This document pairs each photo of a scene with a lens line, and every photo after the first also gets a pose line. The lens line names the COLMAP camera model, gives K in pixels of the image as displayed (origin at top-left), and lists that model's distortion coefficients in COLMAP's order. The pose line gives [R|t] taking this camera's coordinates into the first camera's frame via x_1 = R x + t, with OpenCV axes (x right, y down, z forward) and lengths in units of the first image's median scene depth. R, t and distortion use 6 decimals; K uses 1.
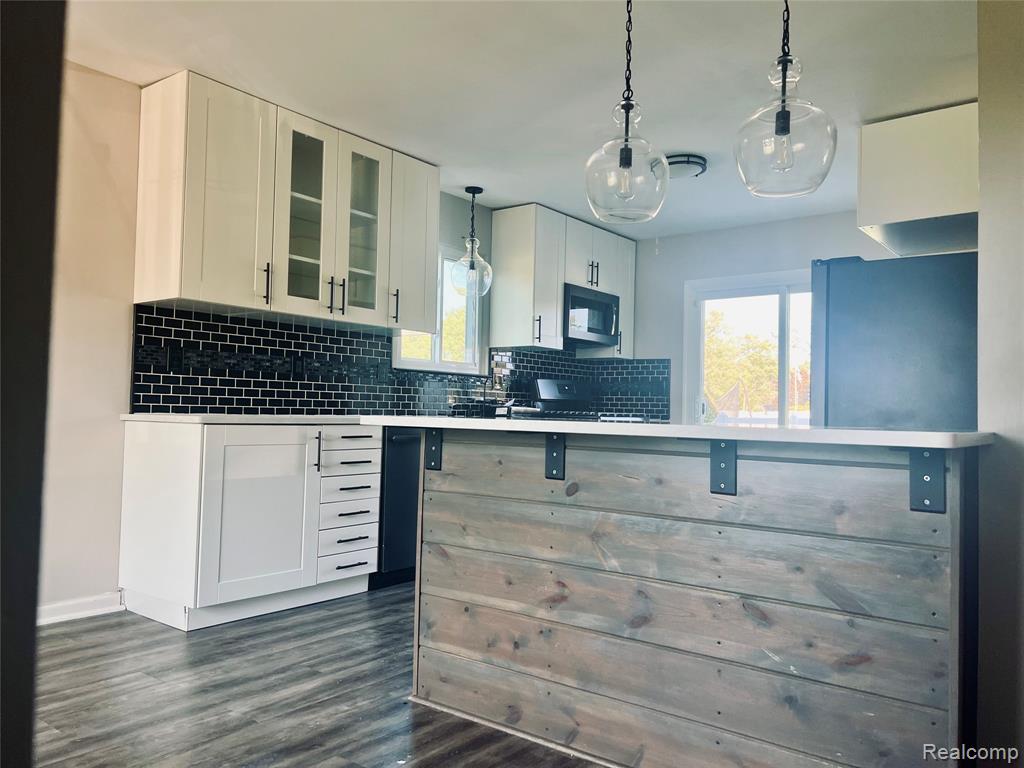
lens RADIAL K [[773.3, 0, 511.9], [0, 773.3, 383.1], [0, 0, 1]] dist [0.014463, 0.001618]
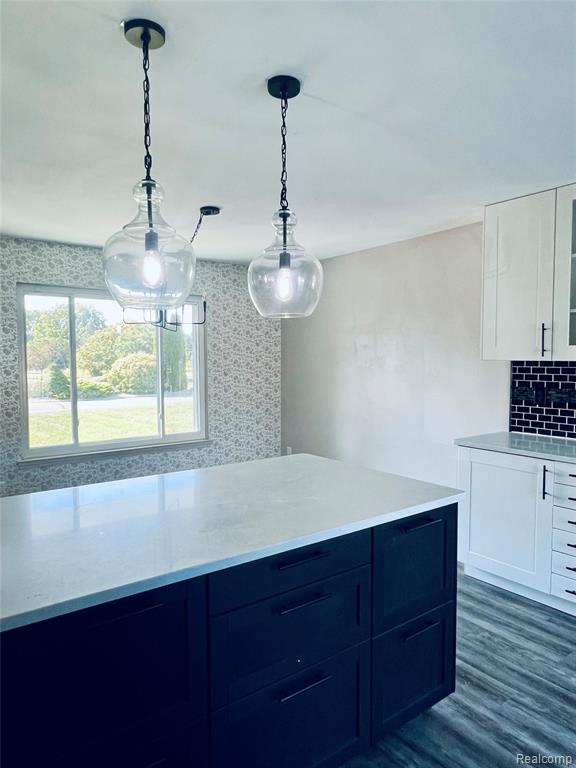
lens RADIAL K [[514.9, 0, 289.9], [0, 514.9, 380.7], [0, 0, 1]] dist [0.002891, 0.006704]
pose [[-0.257927, 0.018583, -0.965986, 0.605738], [0.030149, 0.999483, 0.011177, -0.085713], [0.965694, -0.026241, -0.258353, 0.836689]]
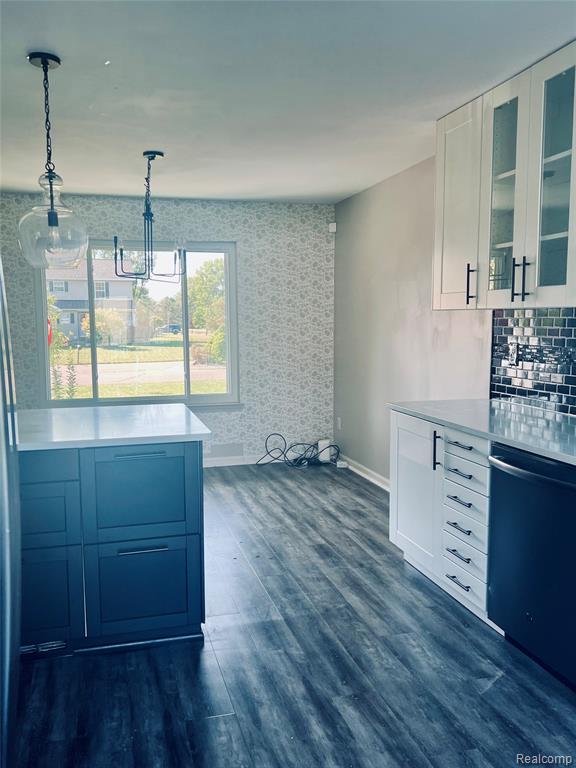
lens RADIAL K [[686.9, 0, 286.0], [0, 686.9, 385.6], [0, 0, 1]] dist [0.067729, -0.013585]
pose [[-0.597066, 0.056837, -0.800176, 0.587609], [0.018776, 0.998204, 0.056893, -0.050949], [0.801973, 0.018945, -0.597060, 1.386242]]
